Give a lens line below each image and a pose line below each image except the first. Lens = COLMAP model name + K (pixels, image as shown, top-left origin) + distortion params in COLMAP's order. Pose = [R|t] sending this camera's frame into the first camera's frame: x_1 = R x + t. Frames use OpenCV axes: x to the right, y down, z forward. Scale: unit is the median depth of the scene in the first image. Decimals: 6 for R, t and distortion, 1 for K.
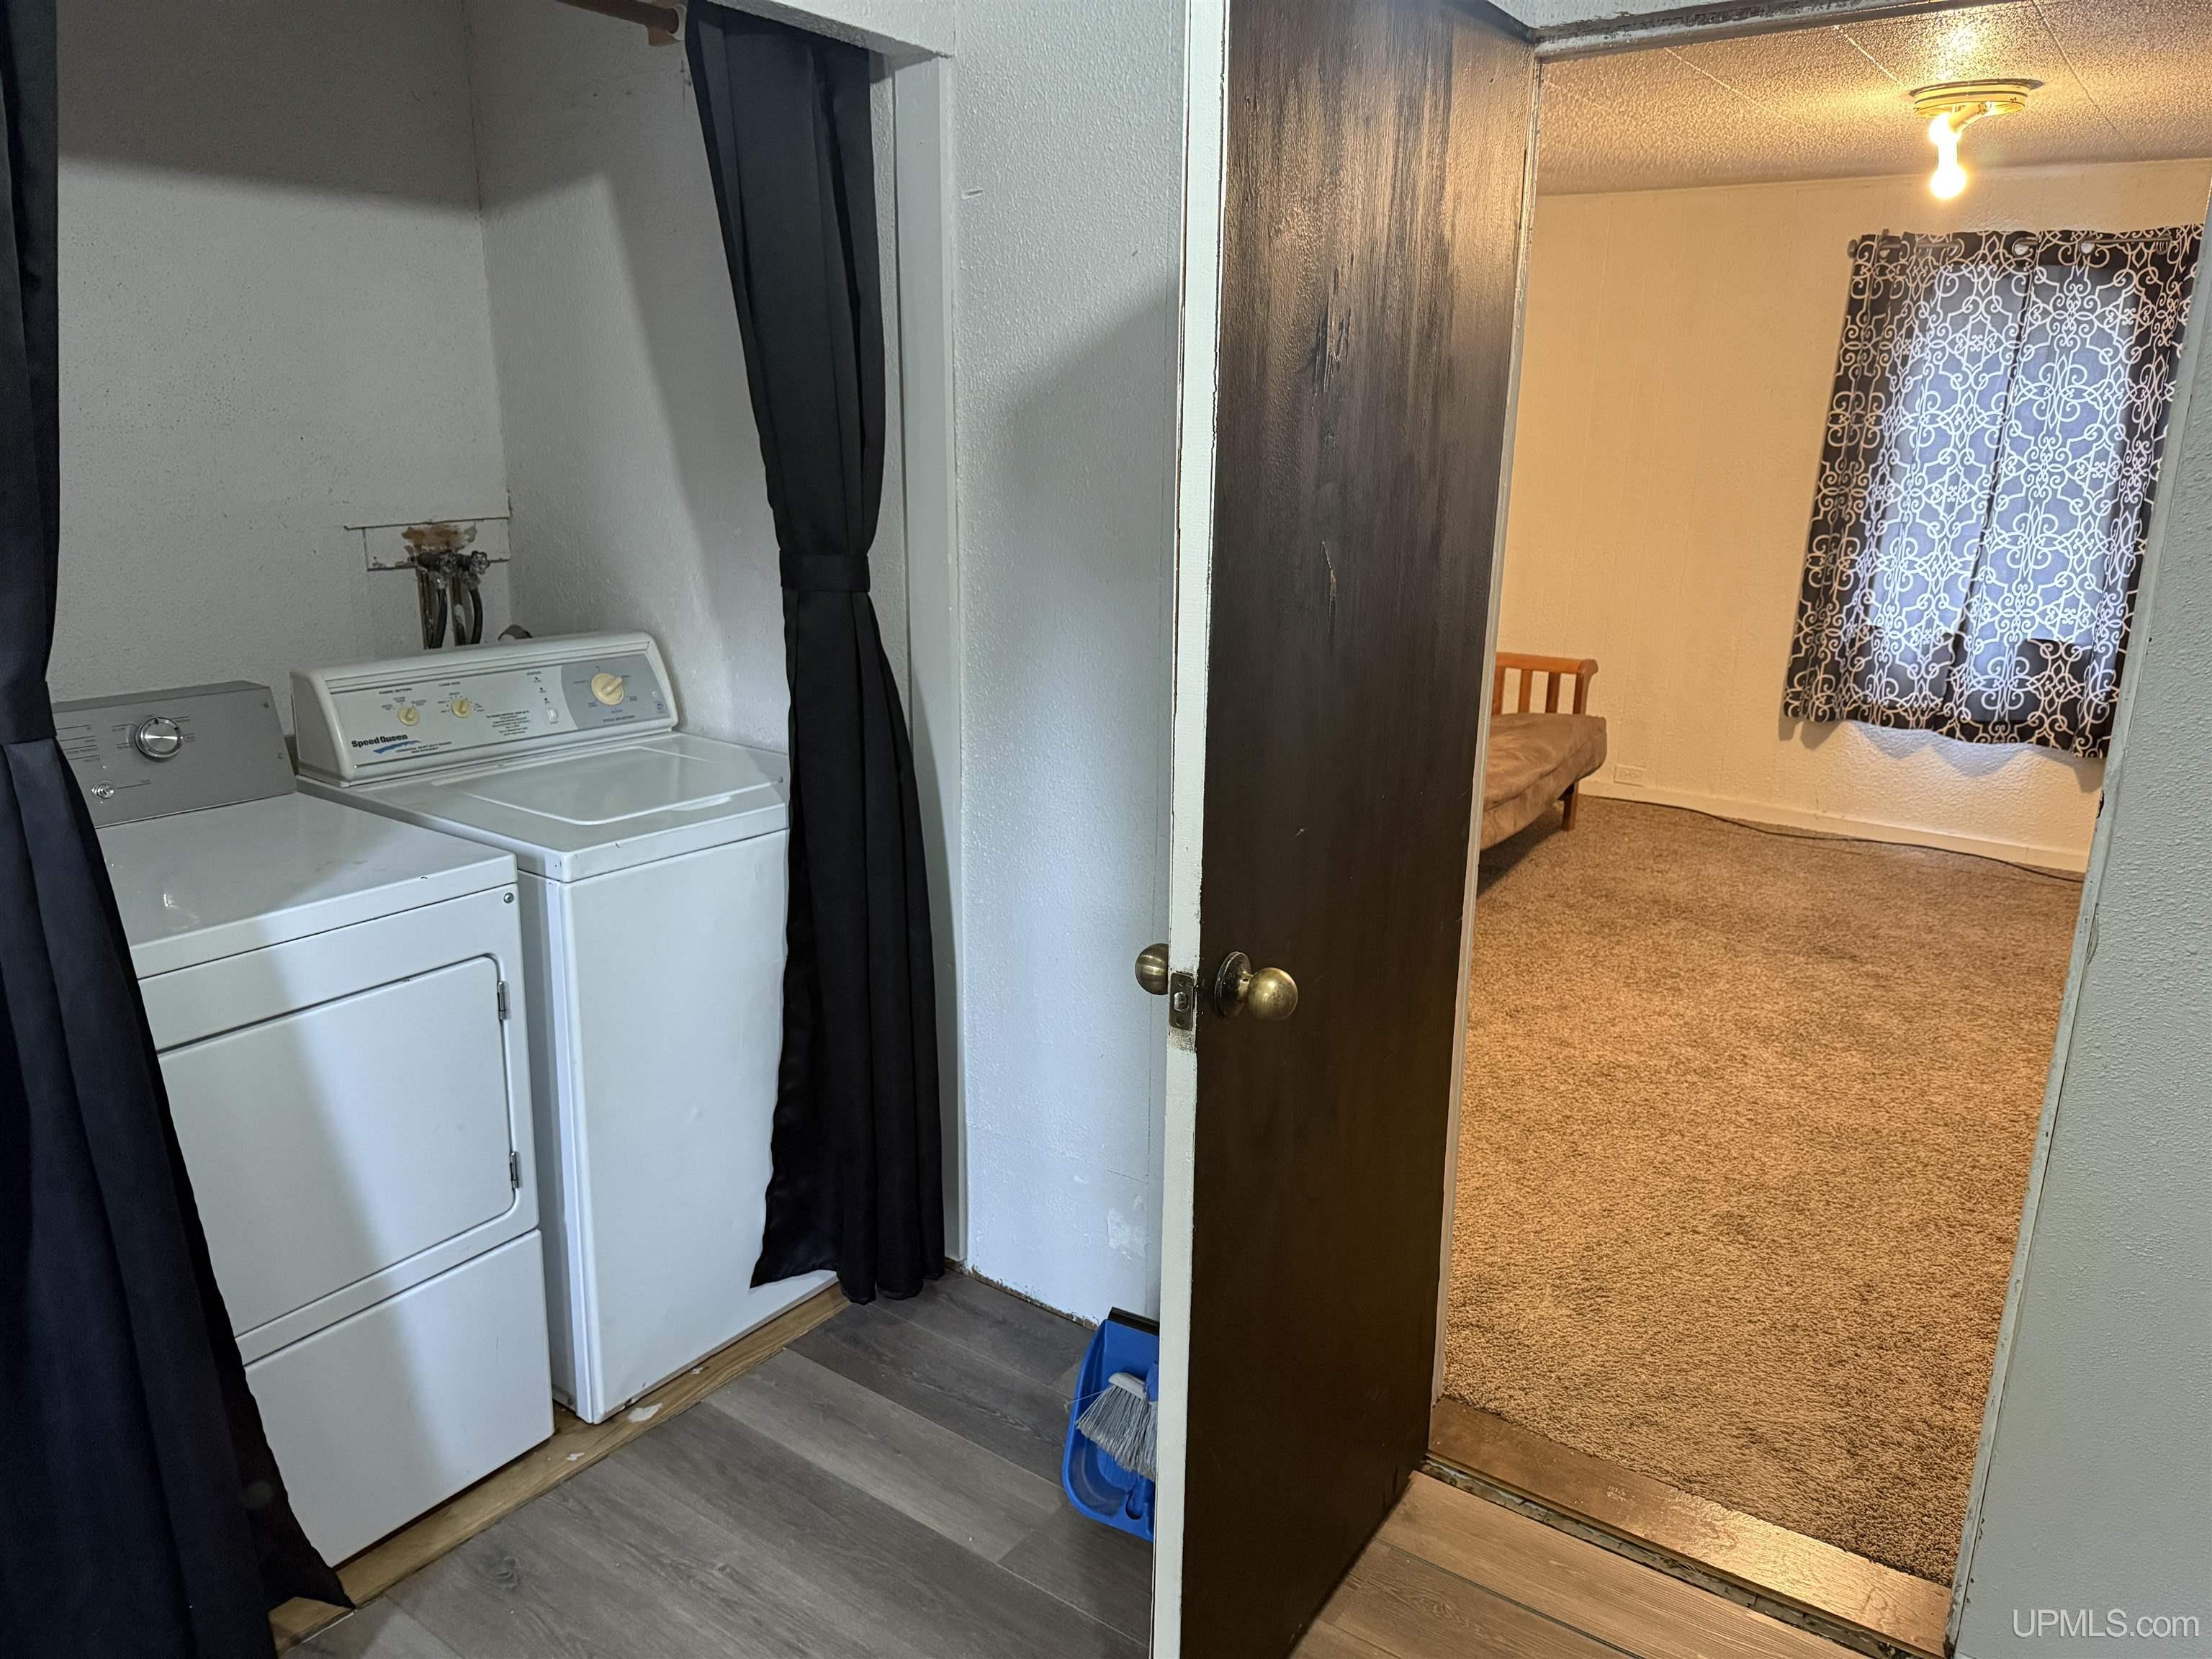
lens RADIAL K [[1549.9, 0, 1111.2], [0, 1549.9, 828.0], [0, 0, 1]] dist [-0.006887, -0.010343]
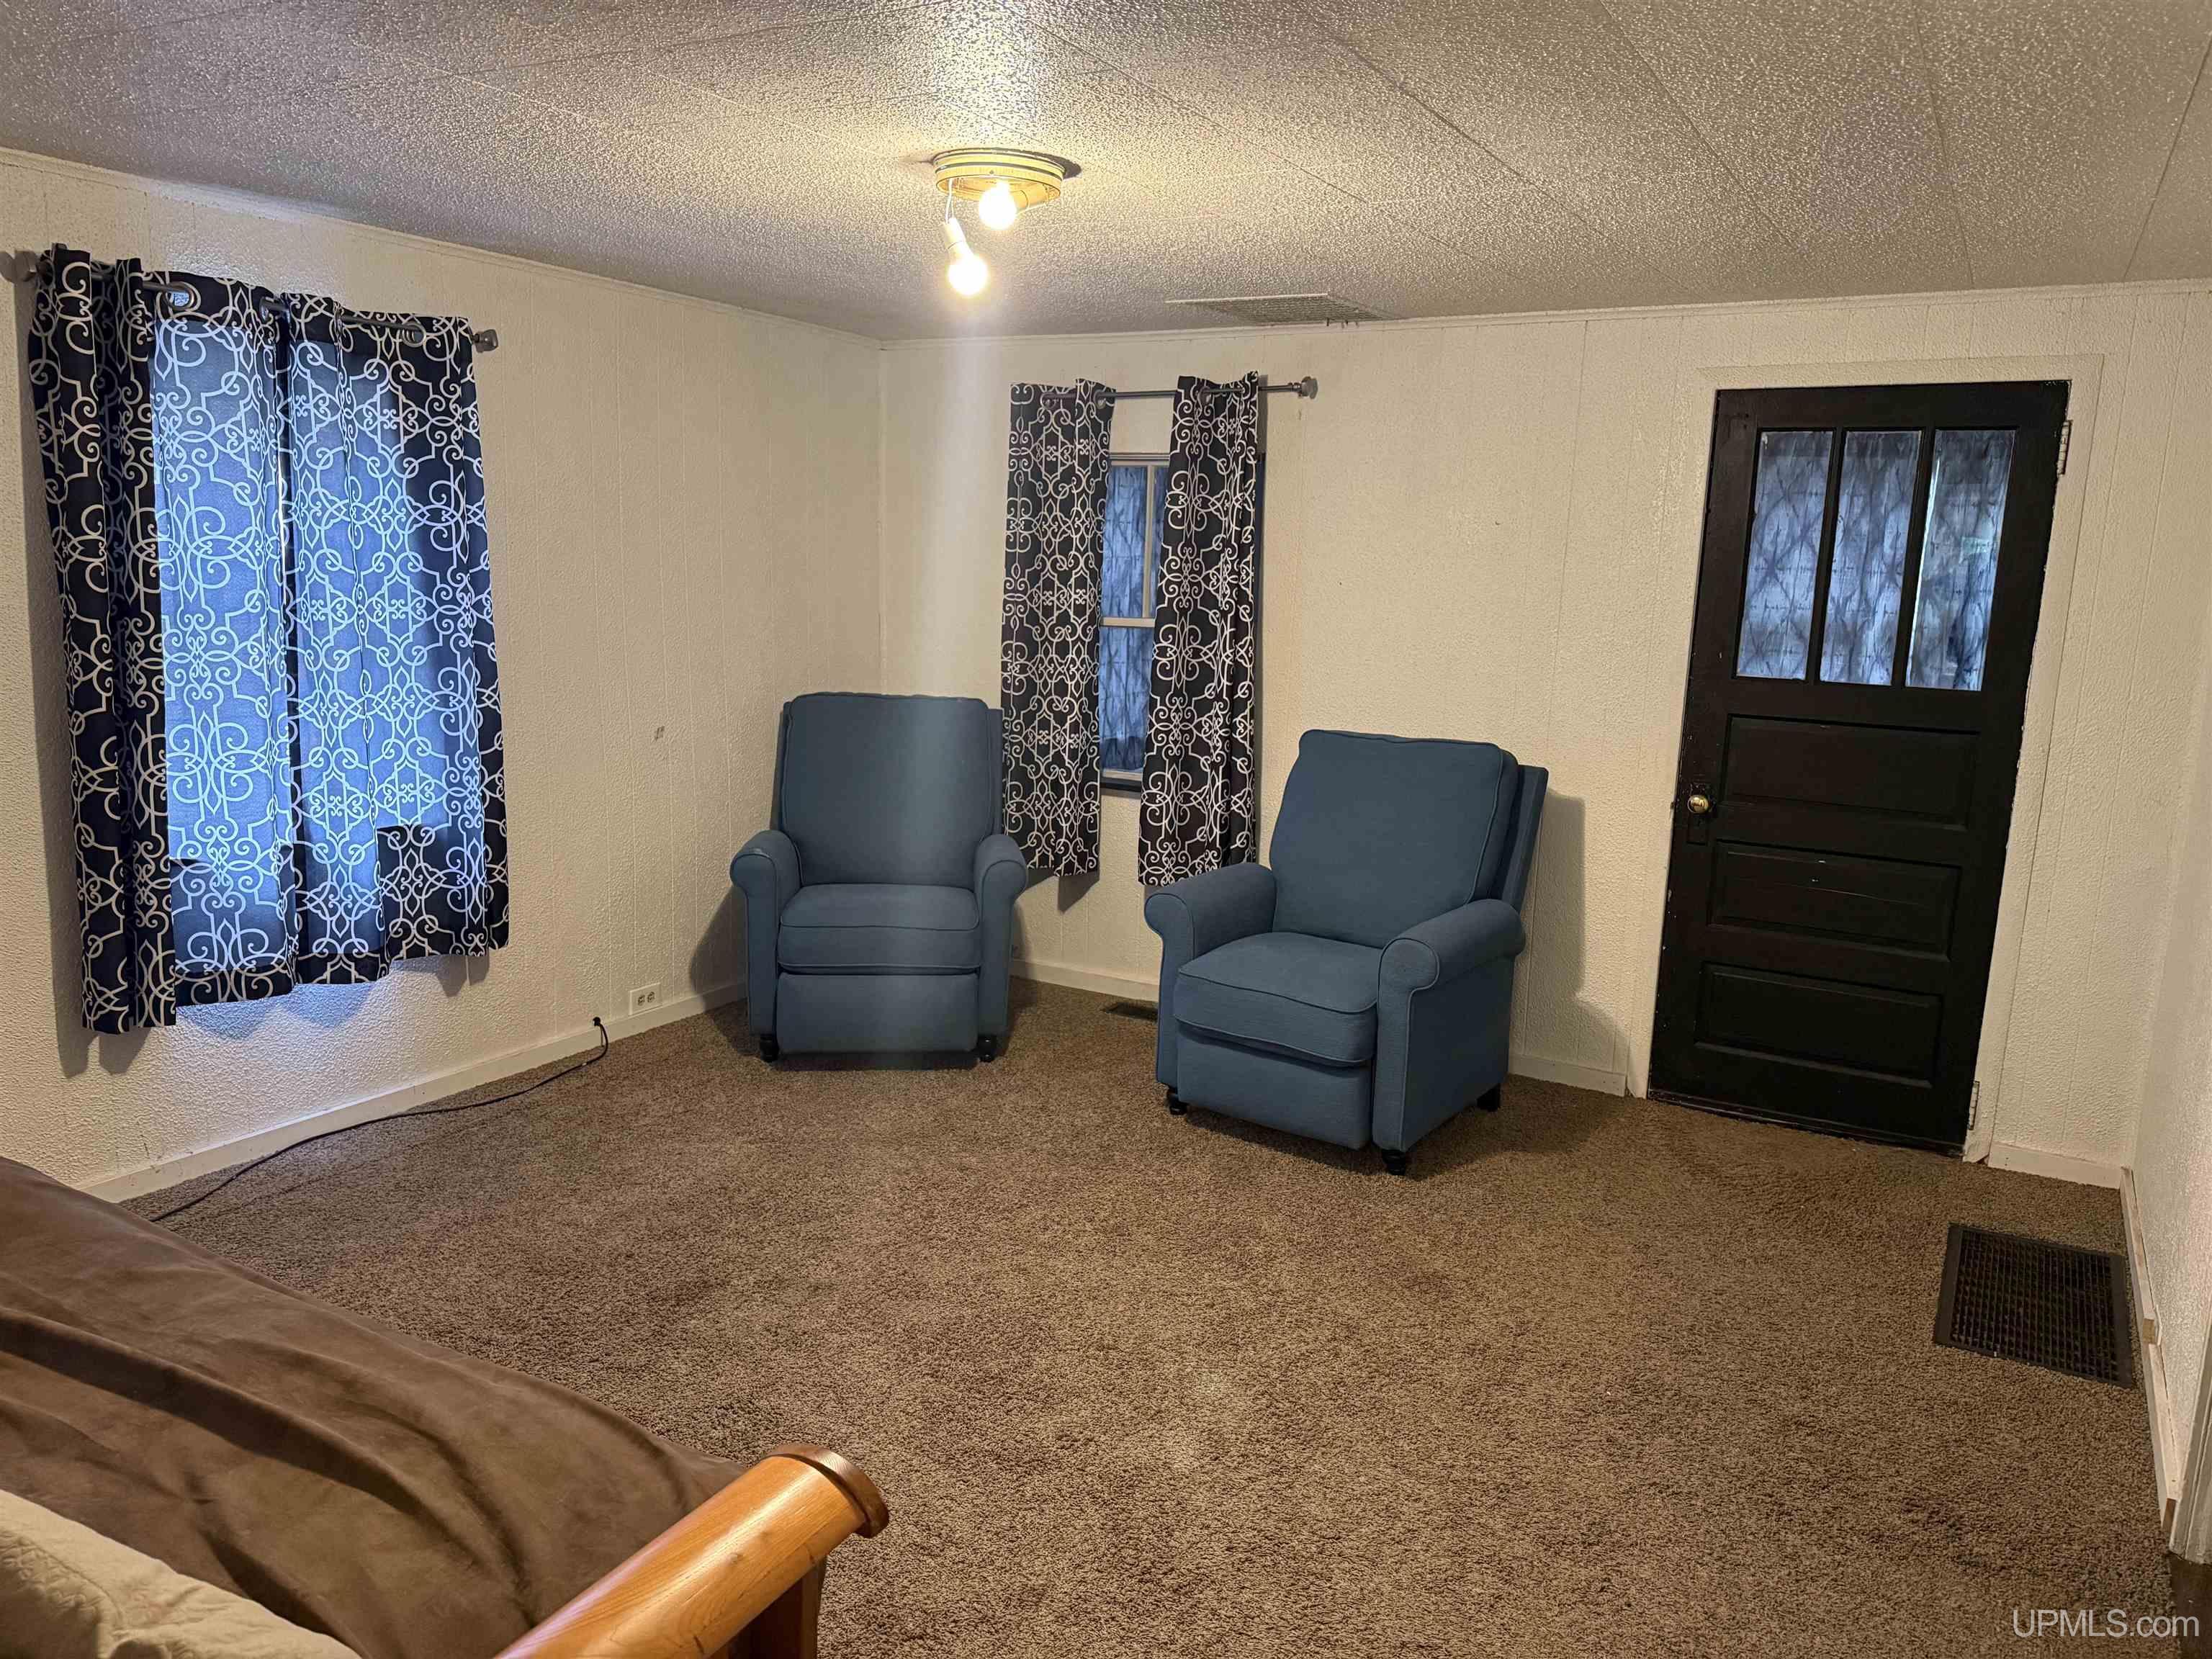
lens RADIAL K [[1549.9, 0, 1113.6], [0, 1549.9, 828.3], [0, 0, 1]] dist [-0.006887, -0.010343]
pose [[-0.105828, -0.192252, 0.975623, -0.191794], [0.227599, 0.950404, 0.211971, -0.207117], [-0.967987, 0.244483, -0.056823, 0.706752]]
